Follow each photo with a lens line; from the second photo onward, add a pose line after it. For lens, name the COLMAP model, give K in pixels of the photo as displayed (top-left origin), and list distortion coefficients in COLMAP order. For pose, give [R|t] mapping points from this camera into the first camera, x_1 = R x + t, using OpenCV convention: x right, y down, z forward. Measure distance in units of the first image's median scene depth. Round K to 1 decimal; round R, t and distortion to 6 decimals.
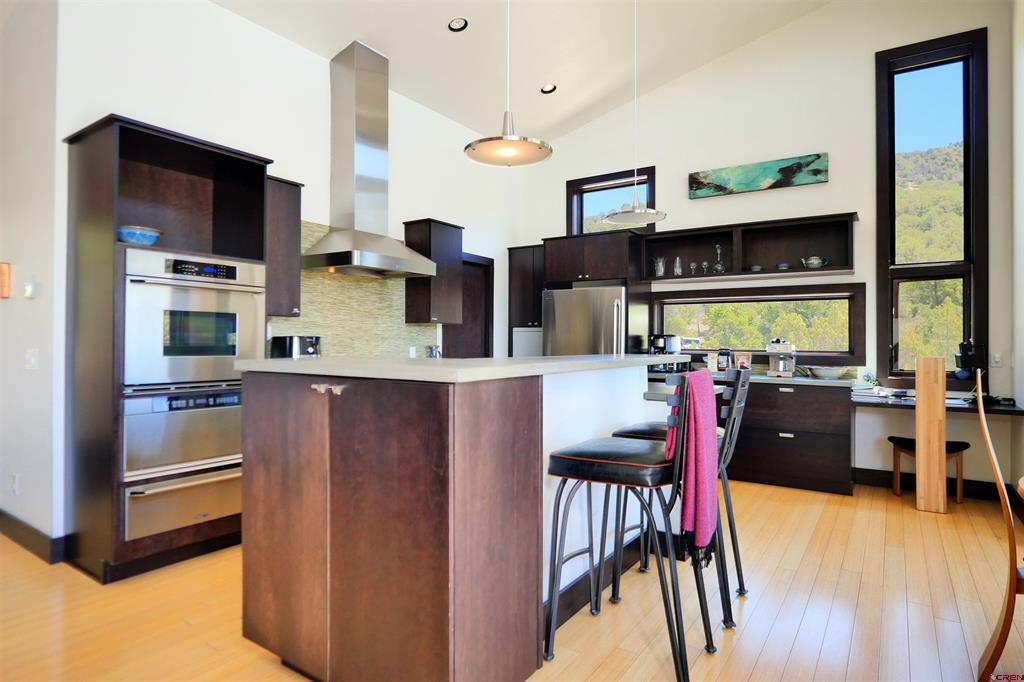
lens RADIAL K [[564.3, 0, 511.6], [0, 564.3, 338.2], [0, 0, 1]] dist [0.031051, 0.000888]
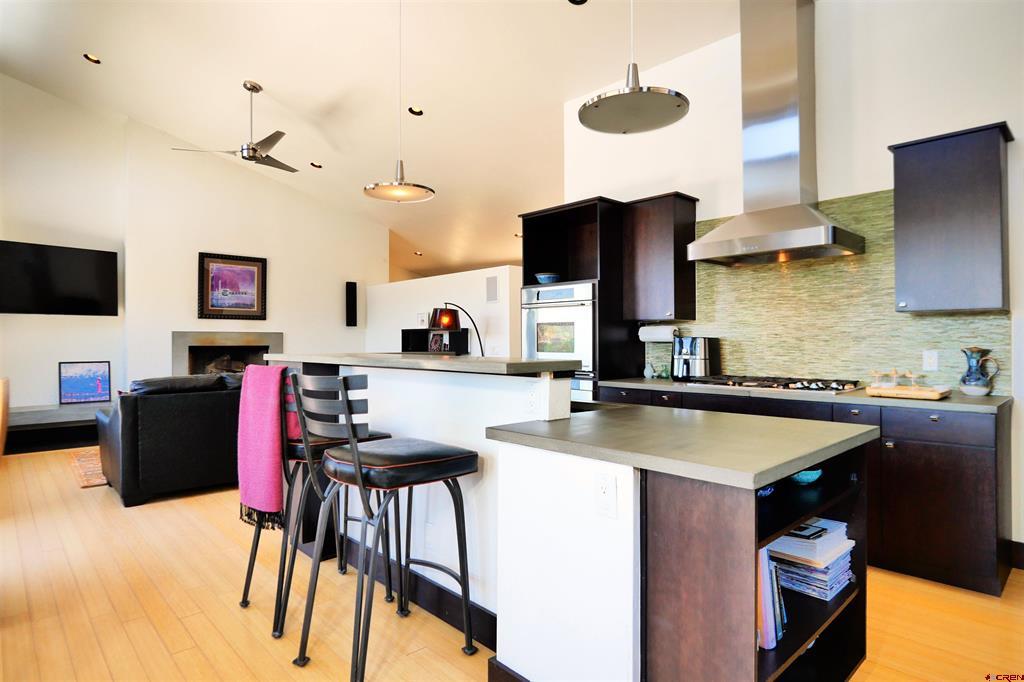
lens RADIAL K [[564.3, 0, 512.2], [0, 564.3, 340.7], [0, 0, 1]] dist [0.031051, 0.000888]
pose [[-0.216368, -0.007480, -0.976283, 0.590222], [0.000886, 0.999969, -0.007858, 0.009592], [0.976311, -0.002565, -0.216355, 0.765715]]
